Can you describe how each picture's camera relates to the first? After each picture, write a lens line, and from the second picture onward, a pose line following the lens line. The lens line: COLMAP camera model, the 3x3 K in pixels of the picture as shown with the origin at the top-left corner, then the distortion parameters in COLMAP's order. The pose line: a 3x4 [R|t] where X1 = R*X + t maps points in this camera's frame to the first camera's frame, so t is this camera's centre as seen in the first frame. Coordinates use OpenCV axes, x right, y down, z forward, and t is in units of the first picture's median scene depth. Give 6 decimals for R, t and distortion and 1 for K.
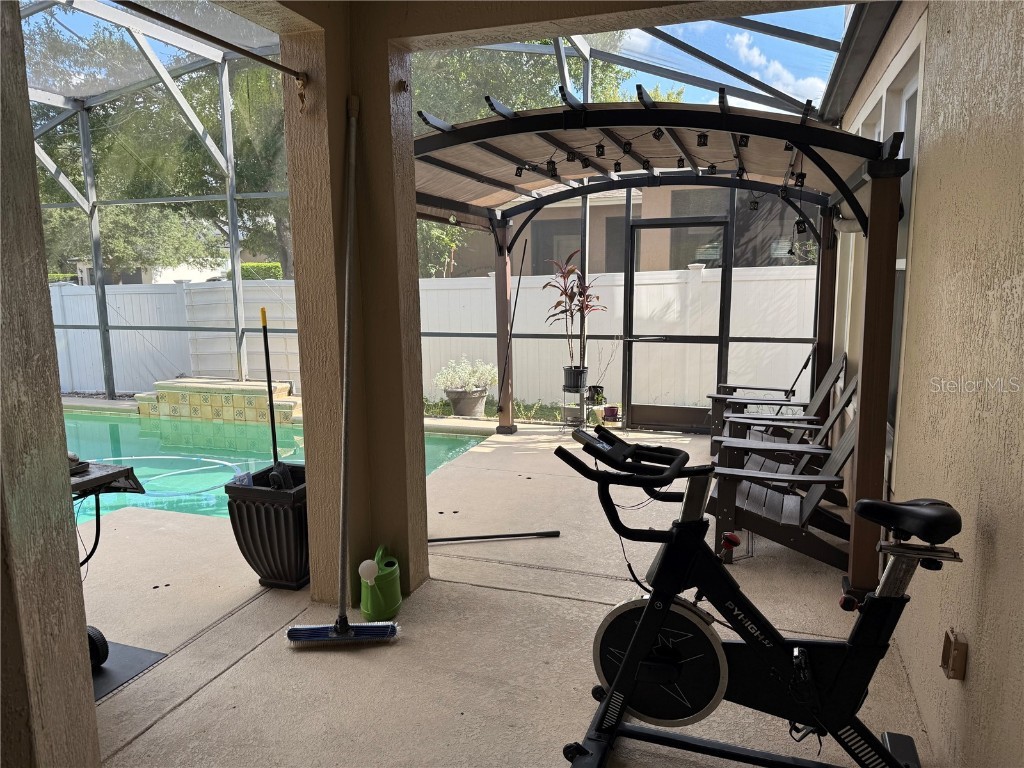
lens RADIAL K [[731.7, 0, 509.1], [0, 731.7, 387.5], [0, 0, 1]] dist [0.003354, 0.002186]
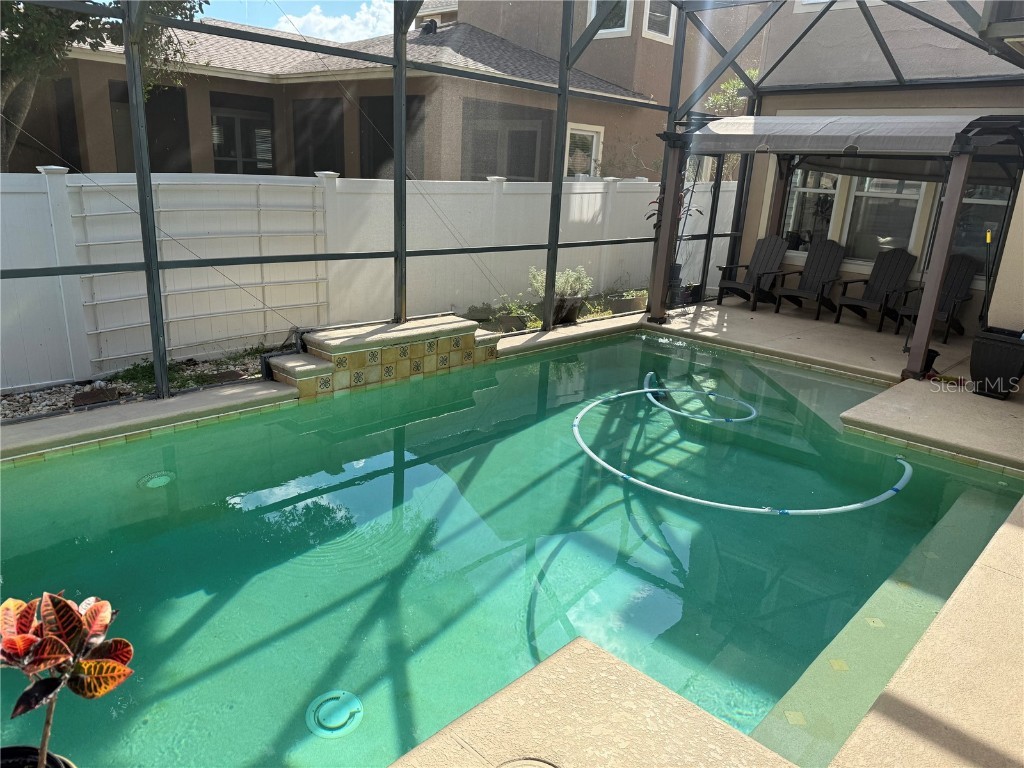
lens RADIAL K [[731.7, 0, 509.1], [0, 731.7, 387.5], [0, 0, 1]] dist [0.003354, 0.002186]
pose [[0.425924, -0.223400, 0.876745, -0.997438], [0.095734, 0.974725, 0.201858, -0.084529], [-0.899680, -0.002042, 0.436546, 0.576281]]
